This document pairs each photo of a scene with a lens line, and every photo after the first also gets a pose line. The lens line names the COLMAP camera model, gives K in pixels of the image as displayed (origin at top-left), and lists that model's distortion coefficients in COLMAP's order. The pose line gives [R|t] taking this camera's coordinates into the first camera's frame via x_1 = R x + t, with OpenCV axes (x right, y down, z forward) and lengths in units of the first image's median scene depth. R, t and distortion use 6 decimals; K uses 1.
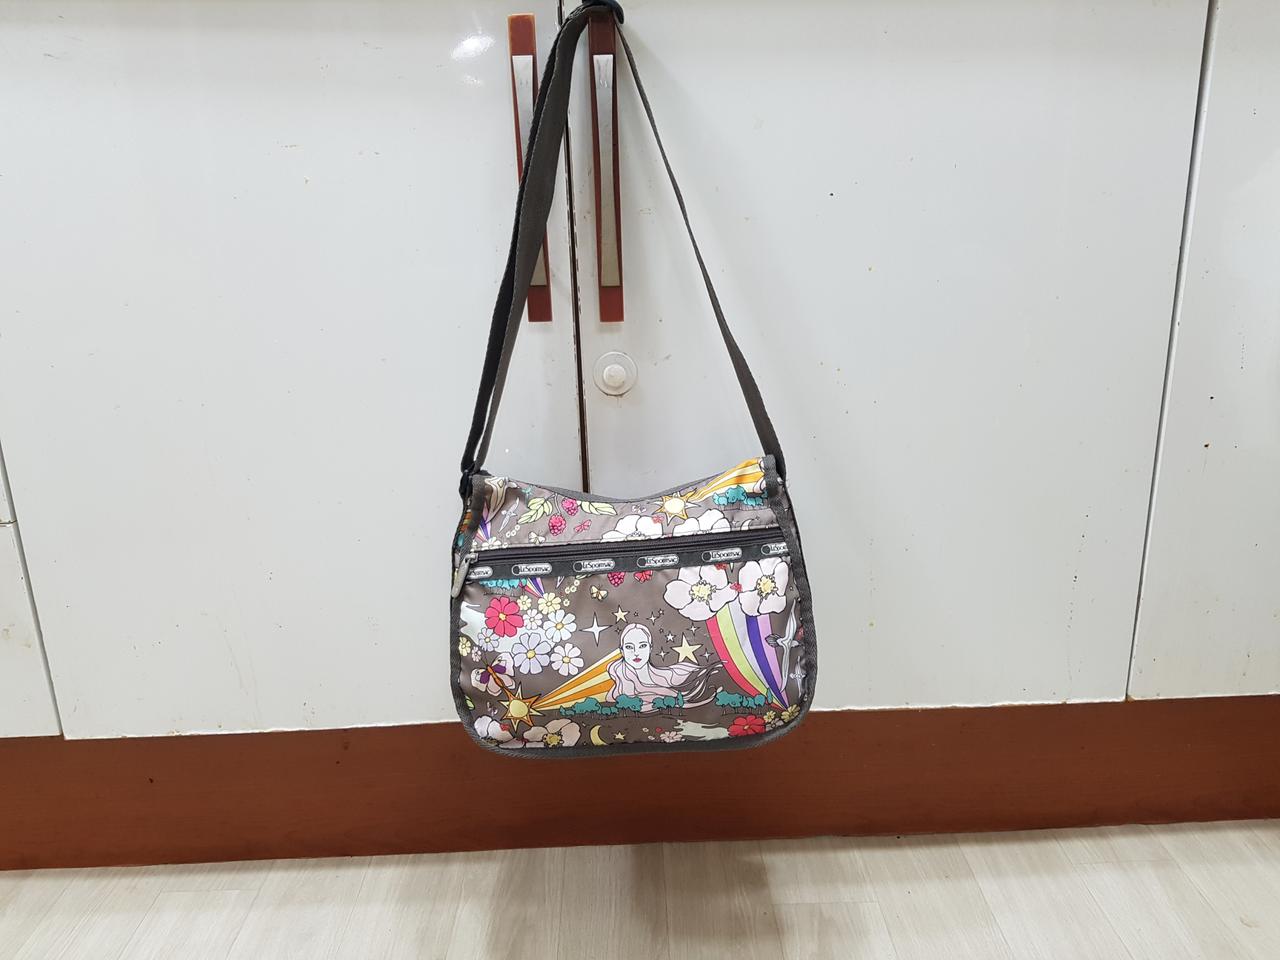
lens RADIAL K [[1015.3, 0, 622.9], [0, 1015.3, 465.5], [0, 0, 1]] dist [0.047773, -0.095041]
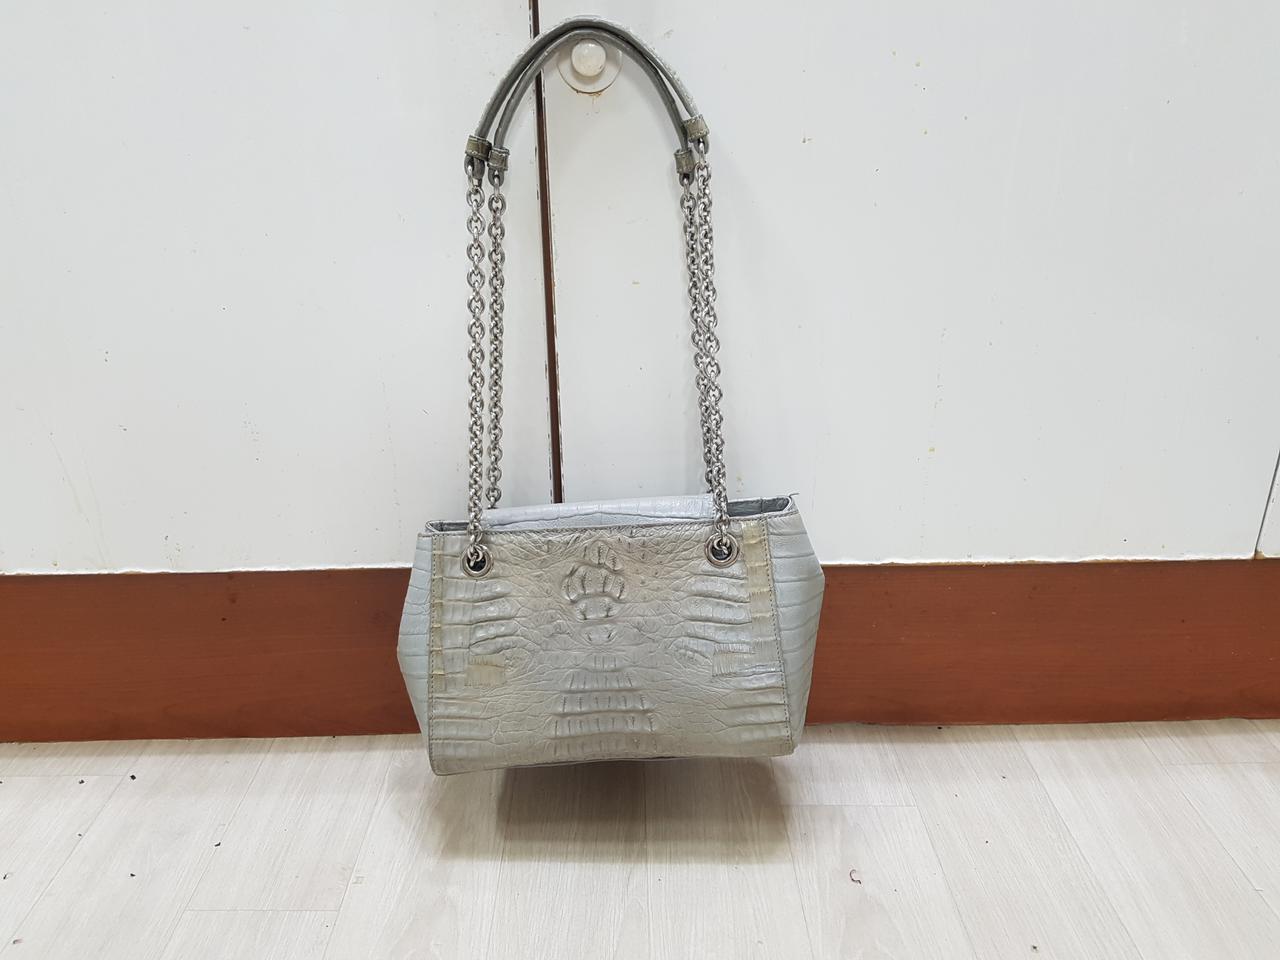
lens RADIAL K [[1015.3, 0, 635.3], [0, 1015.3, 496.8], [0, 0, 1]] dist [0.047773, -0.095041]
pose [[0.999593, 0.023458, 0.016231, 0.017137], [-0.025151, 0.993224, 0.113465, 0.110043], [-0.013460, -0.113828, 0.993409, 0.255492]]
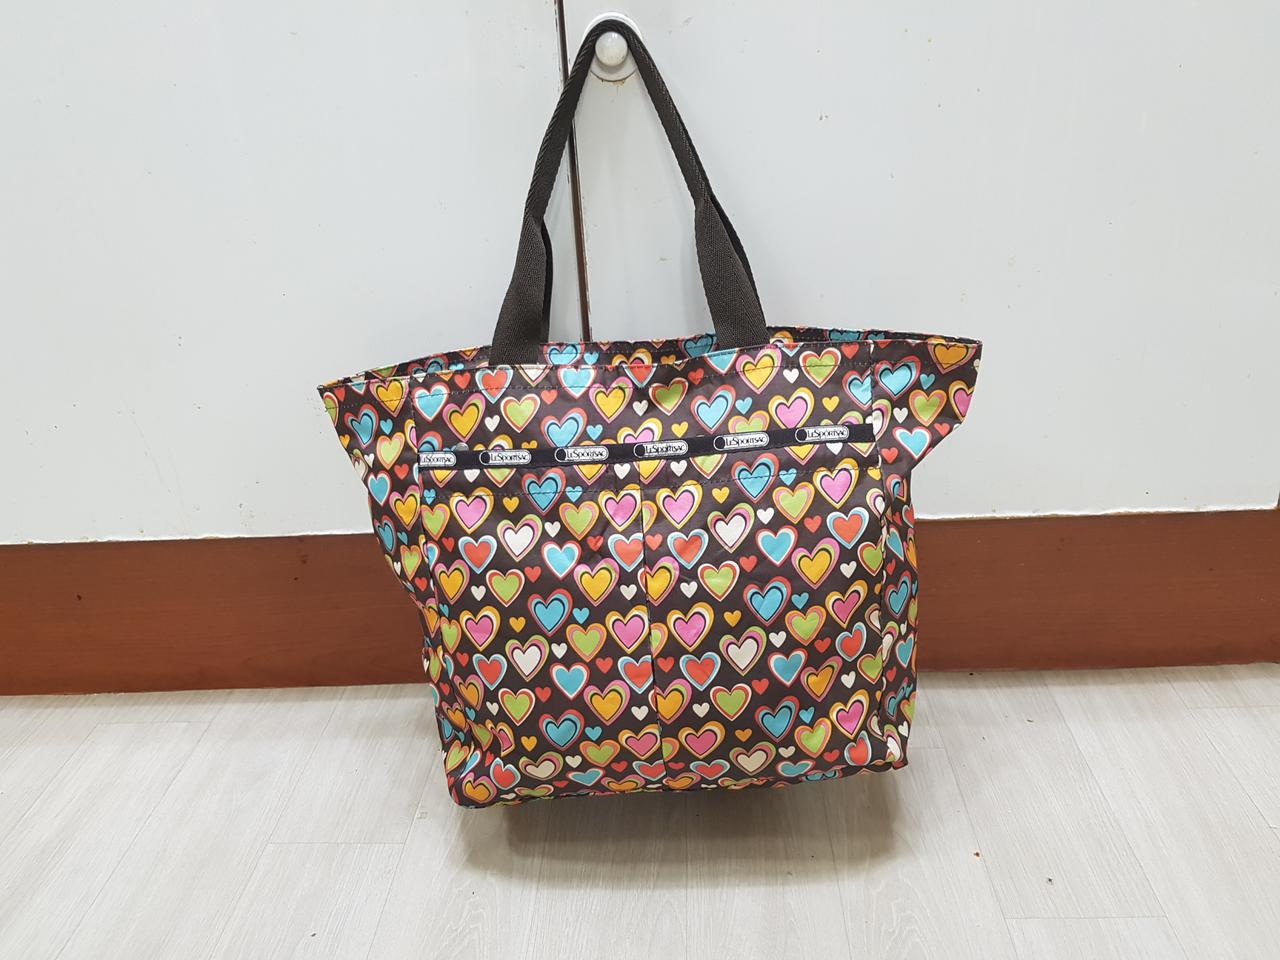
lens RADIAL K [[1015.3, 0, 643.6], [0, 1015.3, 486.8], [0, 0, 1]] dist [0.047773, -0.095041]
pose [[0.999053, 0.005881, -0.043110, 0.042453], [0.001013, 0.987408, 0.158194, 0.090429], [0.043498, -0.158087, 0.986467, 0.214177]]
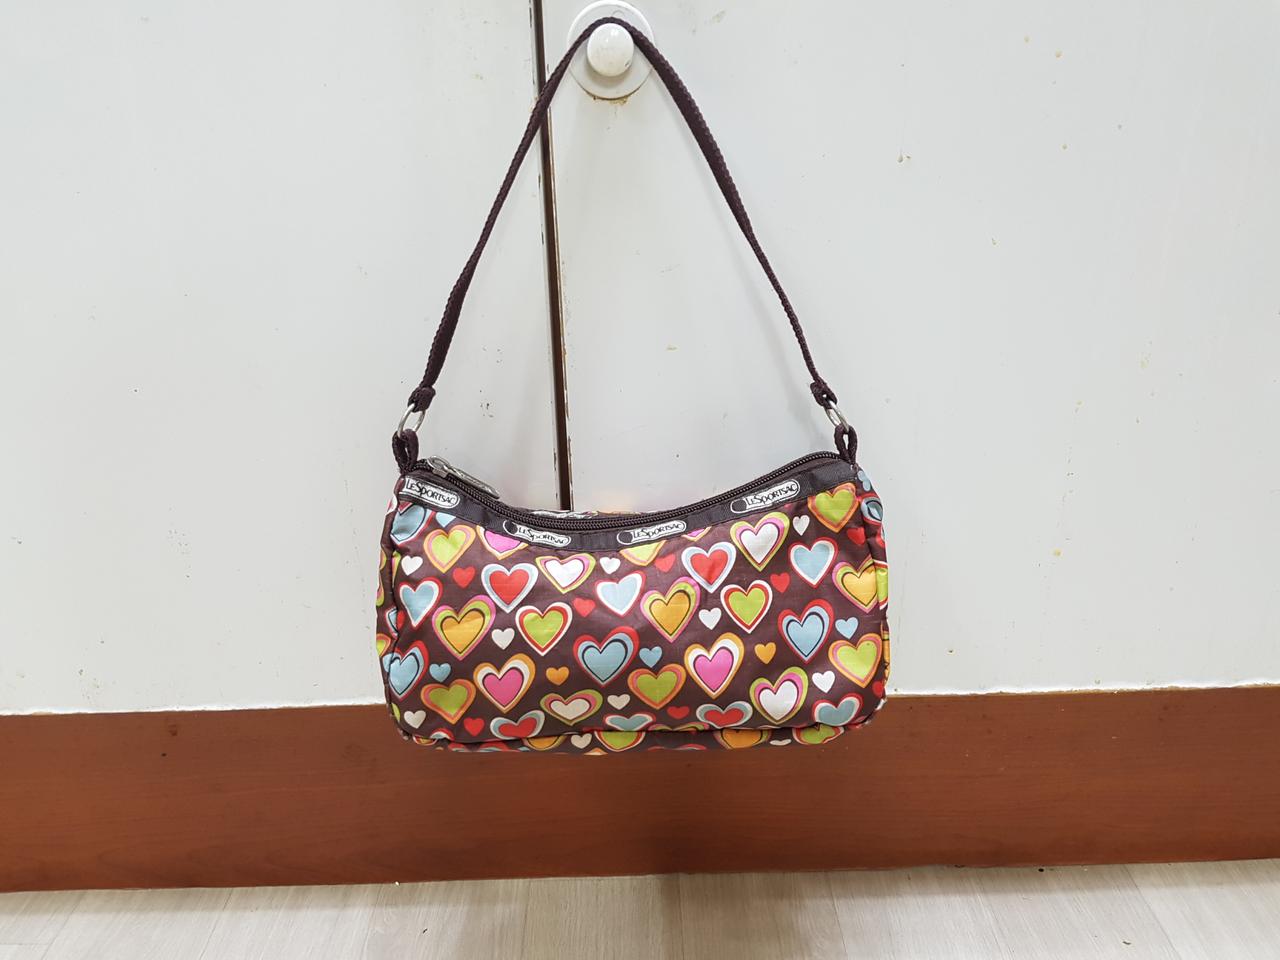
lens RADIAL K [[1015.3, 0, 628.8], [0, 1015.3, 517.2], [0, 0, 1]] dist [0.047773, -0.095041]
pose [[0.999920, 0.012036, 0.003963, 0.001964], [-0.012471, 0.990137, 0.139544, 0.058460], [-0.002244, -0.139582, 0.990208, 0.422019]]
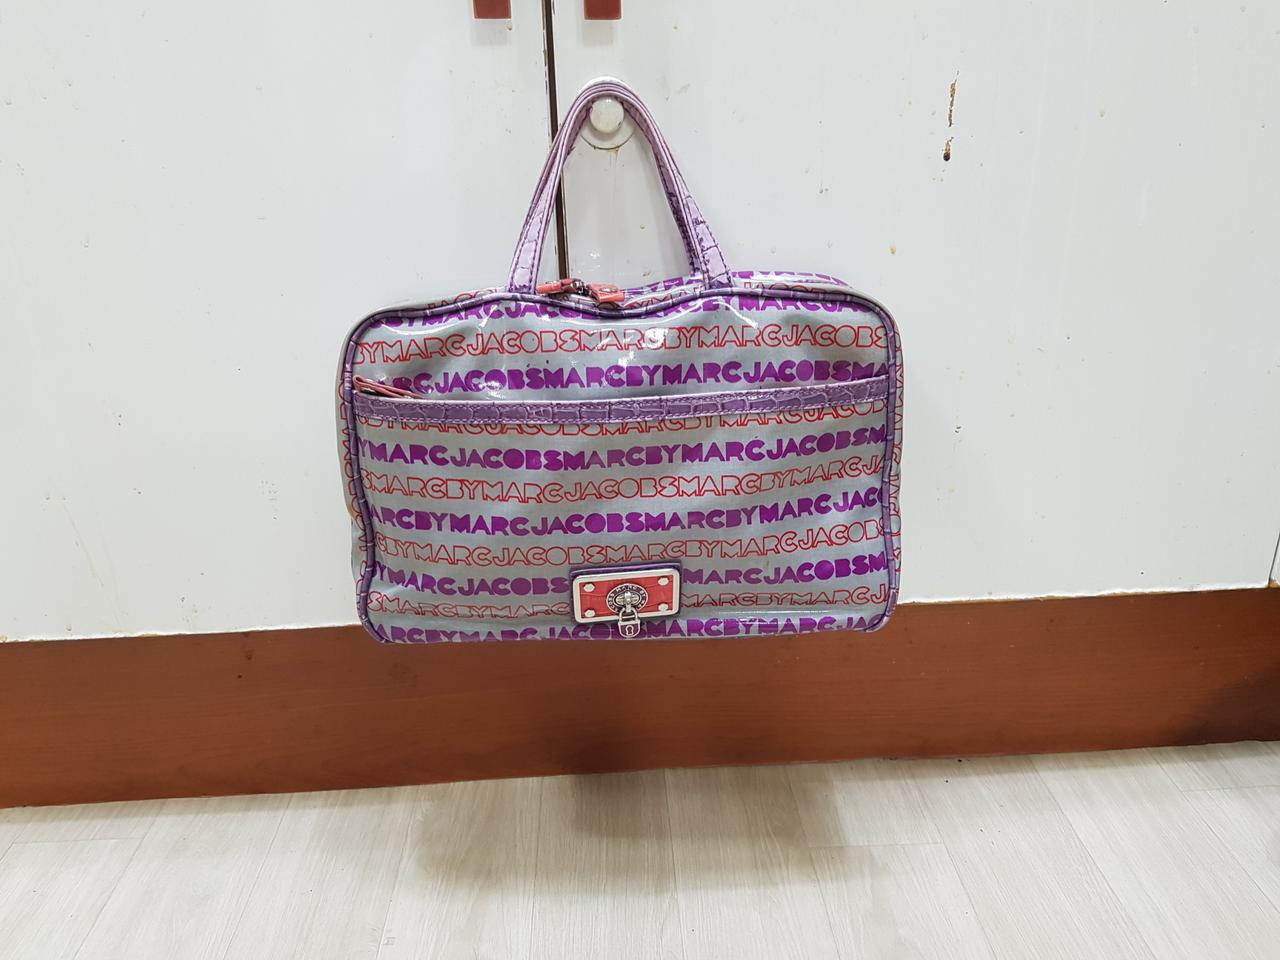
lens RADIAL K [[1015.3, 0, 637.4], [0, 1015.3, 501.6], [0, 0, 1]] dist [0.047773, -0.095041]
pose [[0.999253, -0.003948, 0.038436, -0.012731], [-0.000295, 0.993957, 0.109772, 0.082240], [-0.038637, -0.109702, 0.993213, 0.261409]]
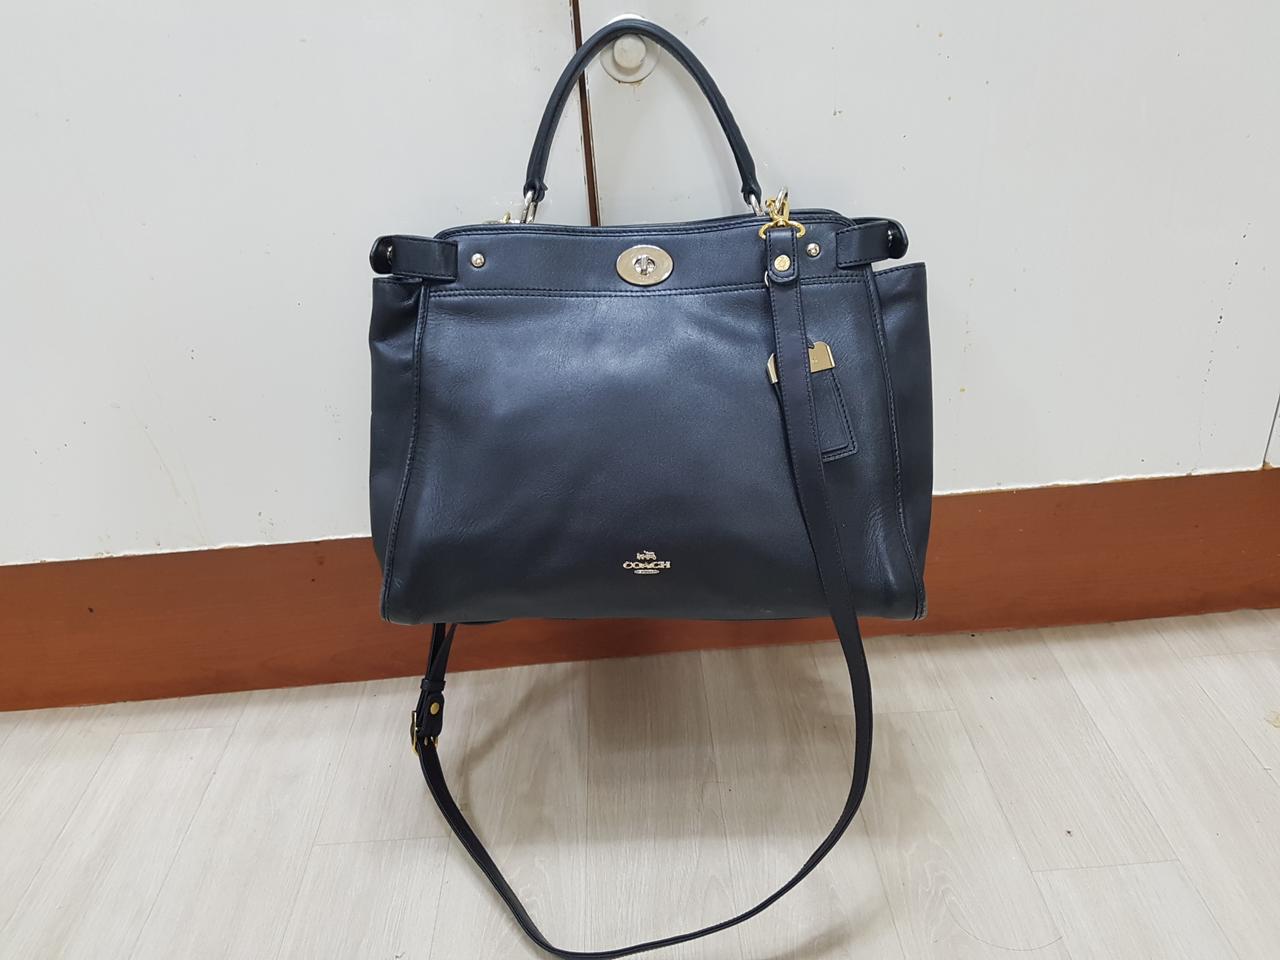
lens RADIAL K [[1015.3, 0, 643.6], [0, 1015.3, 486.6], [0, 0, 1]] dist [0.047773, -0.095041]
pose [[0.999093, -0.040292, 0.013766, -0.017720], [0.036487, 0.976819, 0.210935, 0.052603], [-0.021946, -0.210241, 0.977403, 0.204900]]
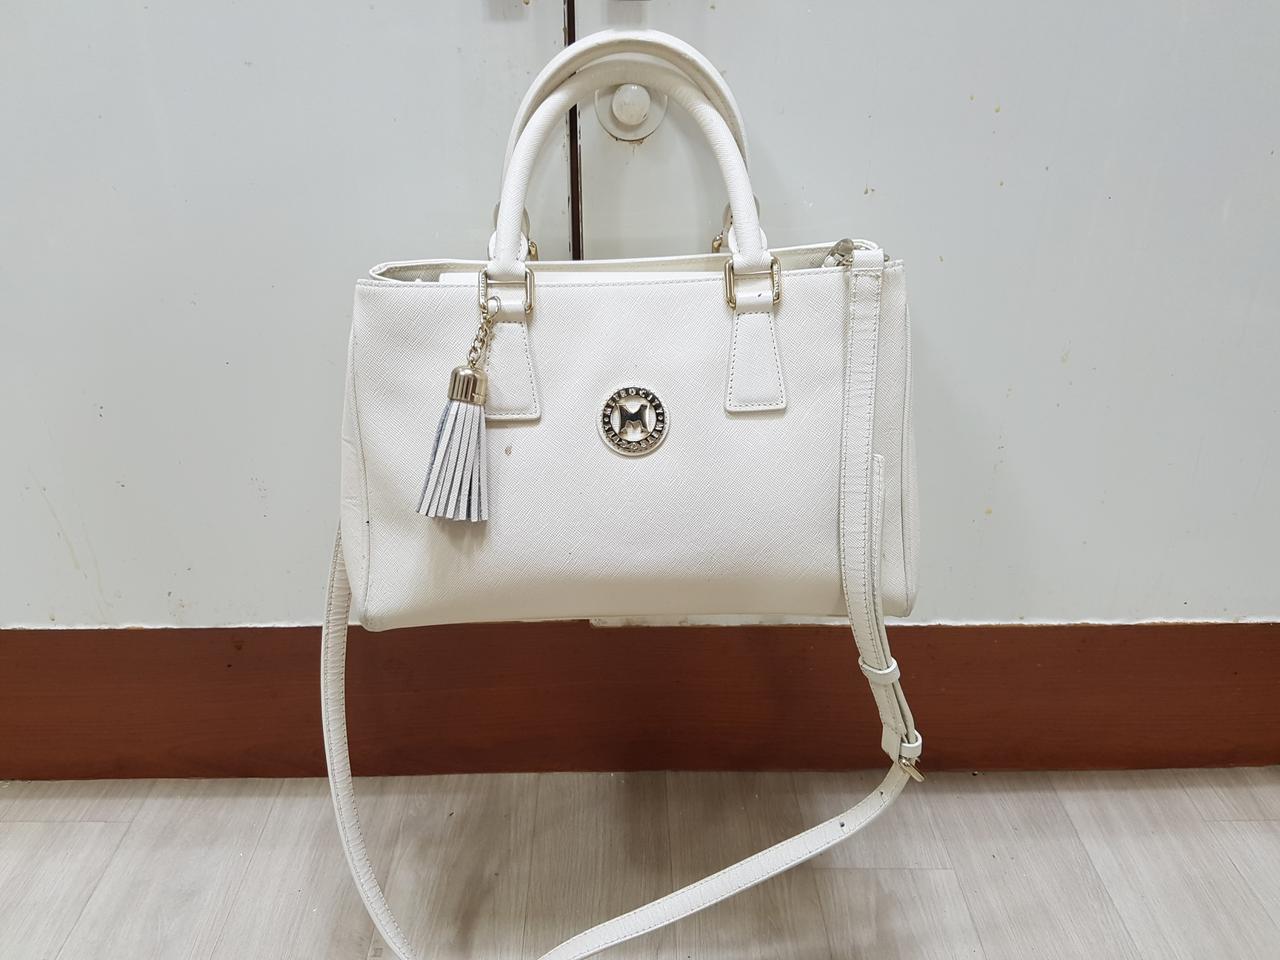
lens RADIAL K [[1015.3, 0, 619.9], [0, 1015.3, 483.0], [0, 0, 1]] dist [0.047773, -0.095041]
pose [[0.999416, 0.031200, 0.013967, -0.014094], [-0.033259, 0.981907, 0.186421, 0.017488], [-0.007898, -0.186776, 0.982371, 0.317462]]
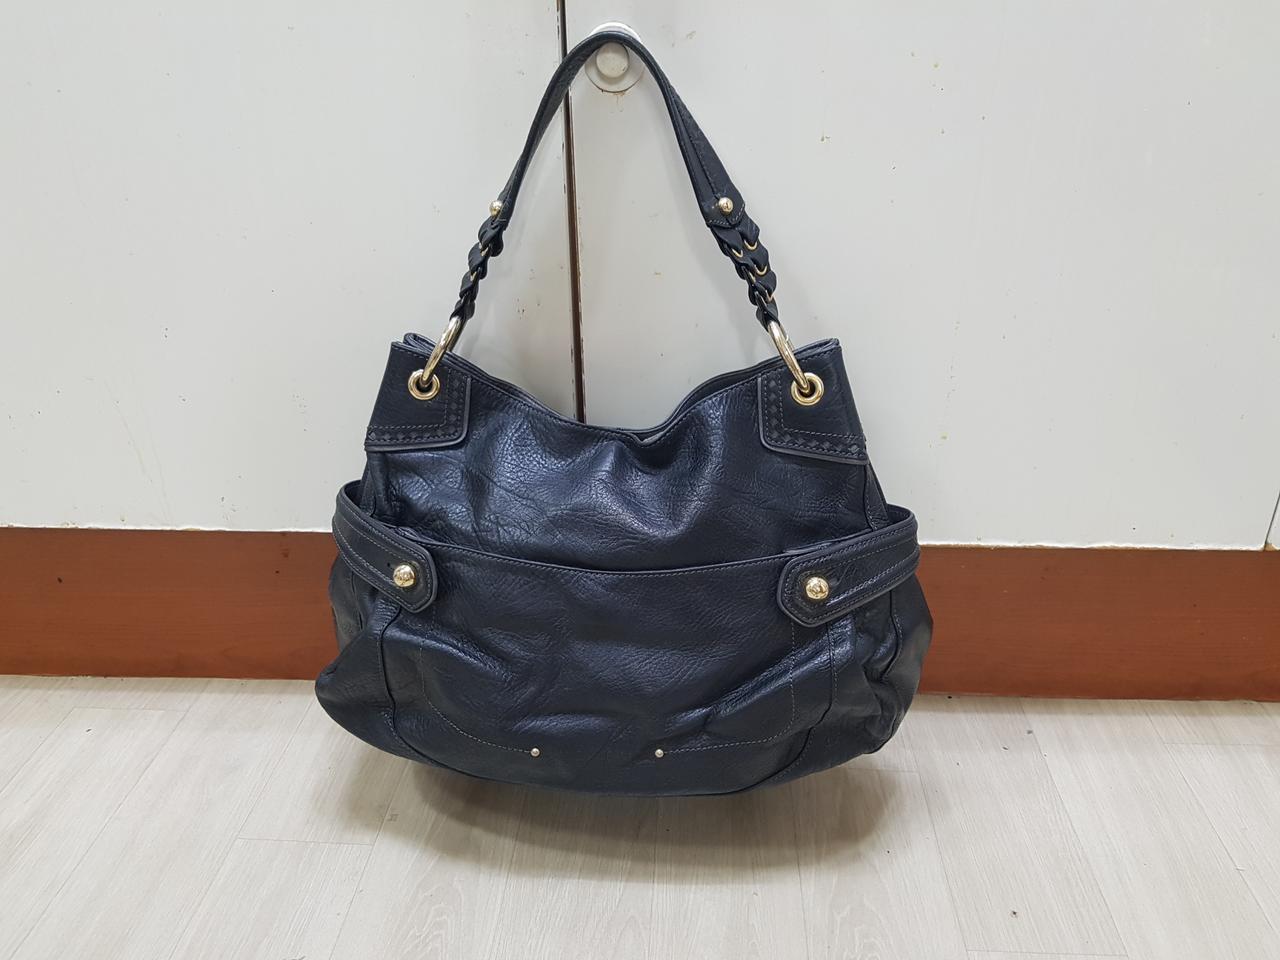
lens RADIAL K [[1015.3, 0, 643.7], [0, 1015.3, 492.1], [0, 0, 1]] dist [0.047773, -0.095041]
pose [[0.997782, 0.052046, -0.041503, 0.052258], [-0.043873, 0.983049, 0.178018, 0.070012], [0.050065, -0.175802, 0.983152, 0.222937]]
